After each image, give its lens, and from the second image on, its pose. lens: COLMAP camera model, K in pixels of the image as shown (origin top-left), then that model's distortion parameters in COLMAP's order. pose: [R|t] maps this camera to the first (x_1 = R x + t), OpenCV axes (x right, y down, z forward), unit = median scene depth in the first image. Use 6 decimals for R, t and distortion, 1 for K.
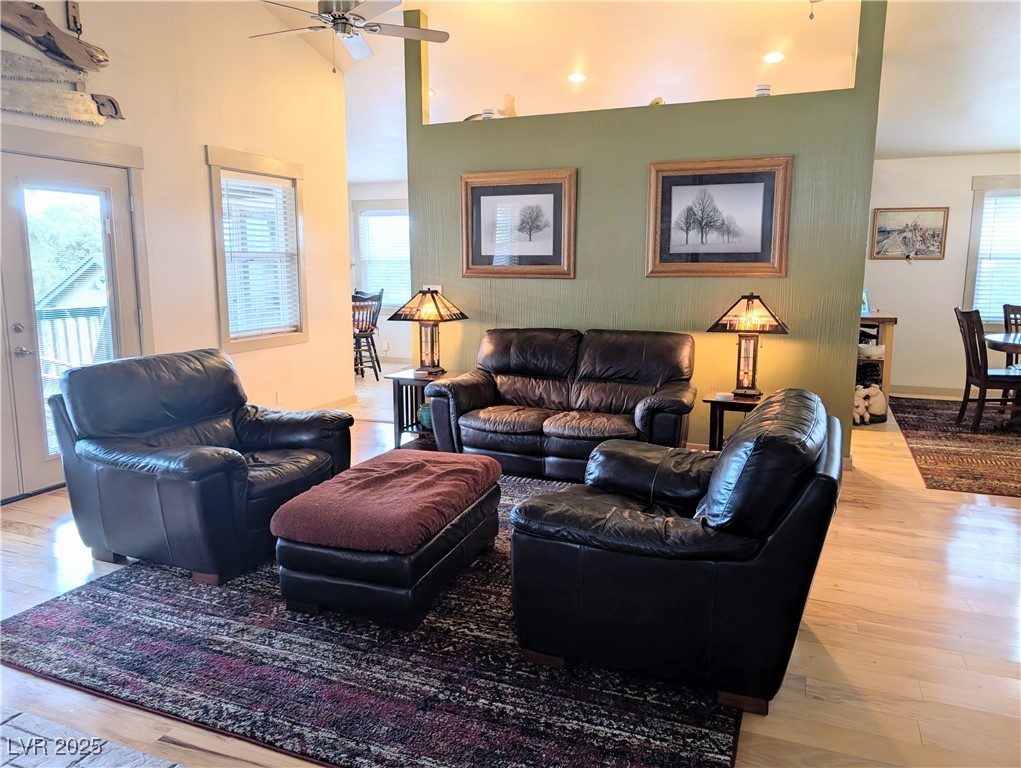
lens RADIAL K [[742.8, 0, 510.3], [0, 742.8, 380.9], [0, 0, 1]] dist [0.000223, 0.007346]
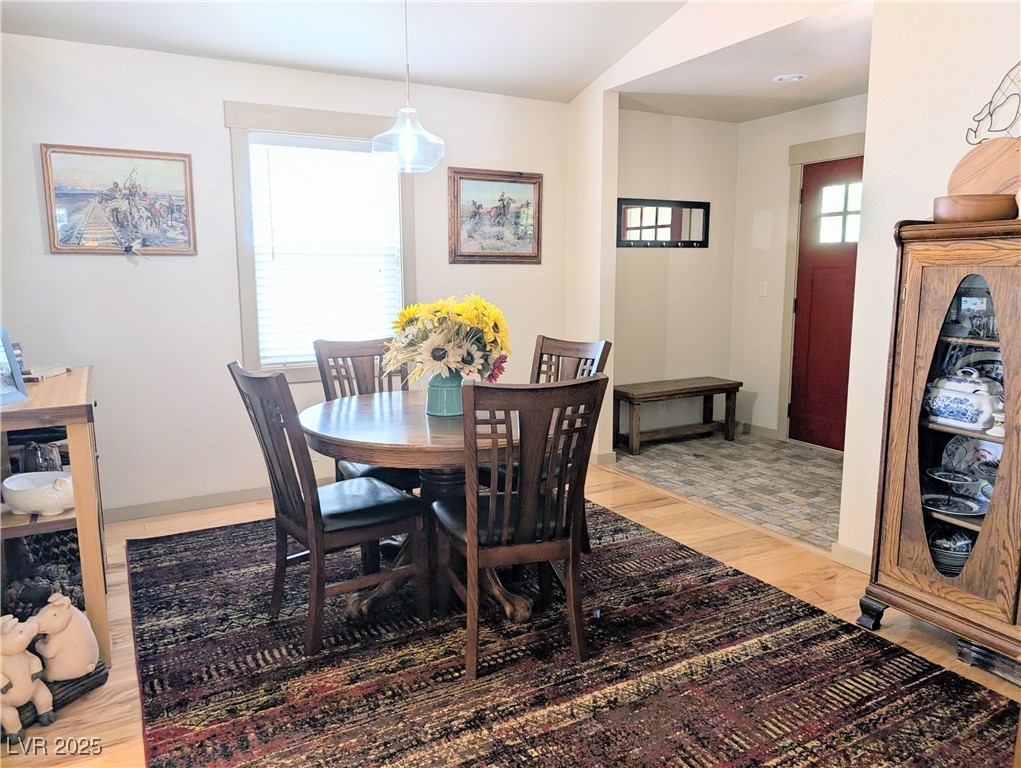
lens RADIAL K [[742.8, 0, 509.3], [0, 742.8, 383.7], [0, 0, 1]] dist [0.000223, 0.007346]
pose [[0.625276, -0.123810, 0.770520, 0.310487], [0.125552, 0.990433, 0.057261, -0.077268], [-0.770238, 0.060937, 0.634839, 0.510738]]
